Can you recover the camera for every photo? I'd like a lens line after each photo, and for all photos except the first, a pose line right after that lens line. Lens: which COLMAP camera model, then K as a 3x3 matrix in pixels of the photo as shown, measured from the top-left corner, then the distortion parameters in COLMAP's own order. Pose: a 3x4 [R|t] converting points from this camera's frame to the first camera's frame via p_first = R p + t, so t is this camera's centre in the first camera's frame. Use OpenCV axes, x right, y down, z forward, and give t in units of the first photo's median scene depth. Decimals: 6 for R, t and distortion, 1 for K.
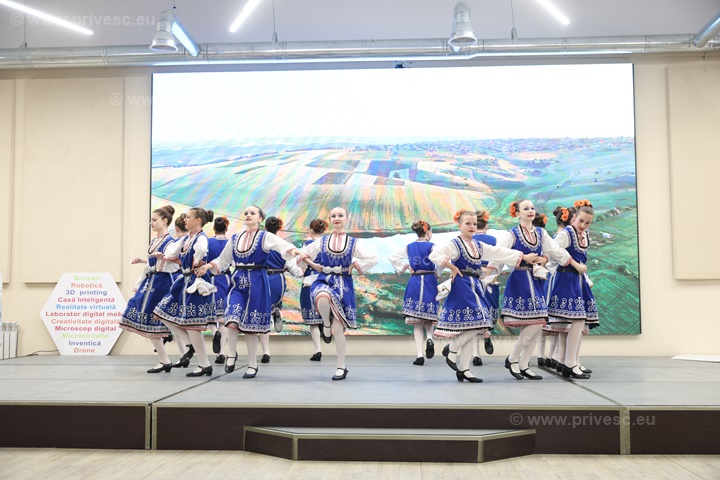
lens RADIAL K [[762.9, 0, 360.0], [0, 762.9, 240.0], [0, 0, 1]] dist [-0.000605, 0.004545]
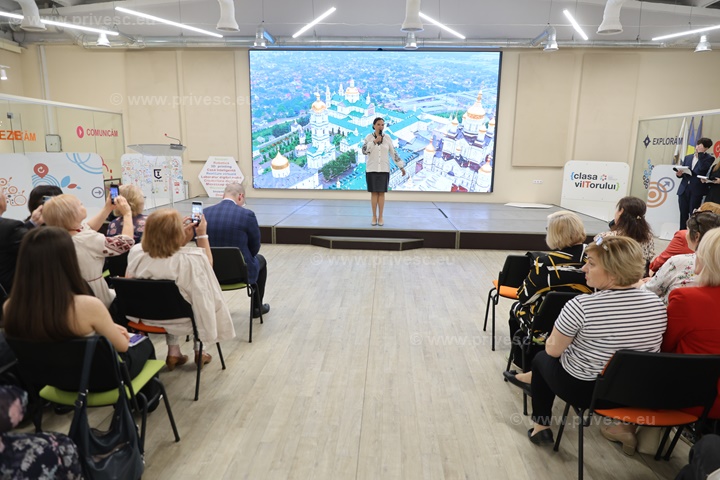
lens RADIAL K [[498.7, 0, 358.2], [0, 498.7, 240.5], [0, 0, 1]] dist [0.001344, 0.001189]
pose [[0.999808, 0.018450, 0.006642, -0.001429], [-0.019546, 0.964747, 0.262453, -0.102527], [-0.001566, -0.262532, 0.964922, -0.349862]]
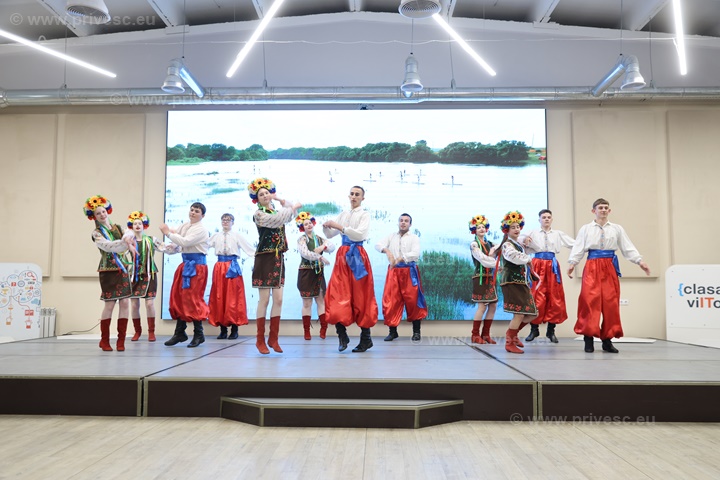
lens RADIAL K [[572.8, 0, 360.0], [0, 572.8, 240.0], [0, 0, 1]] dist [0.000138, 0.004395]
pose [[0.999504, 0.009399, 0.030071, 0.020543], [-0.009019, 0.999878, -0.012740, 0.004438], [-0.030187, 0.012462, 0.999467, 0.052804]]
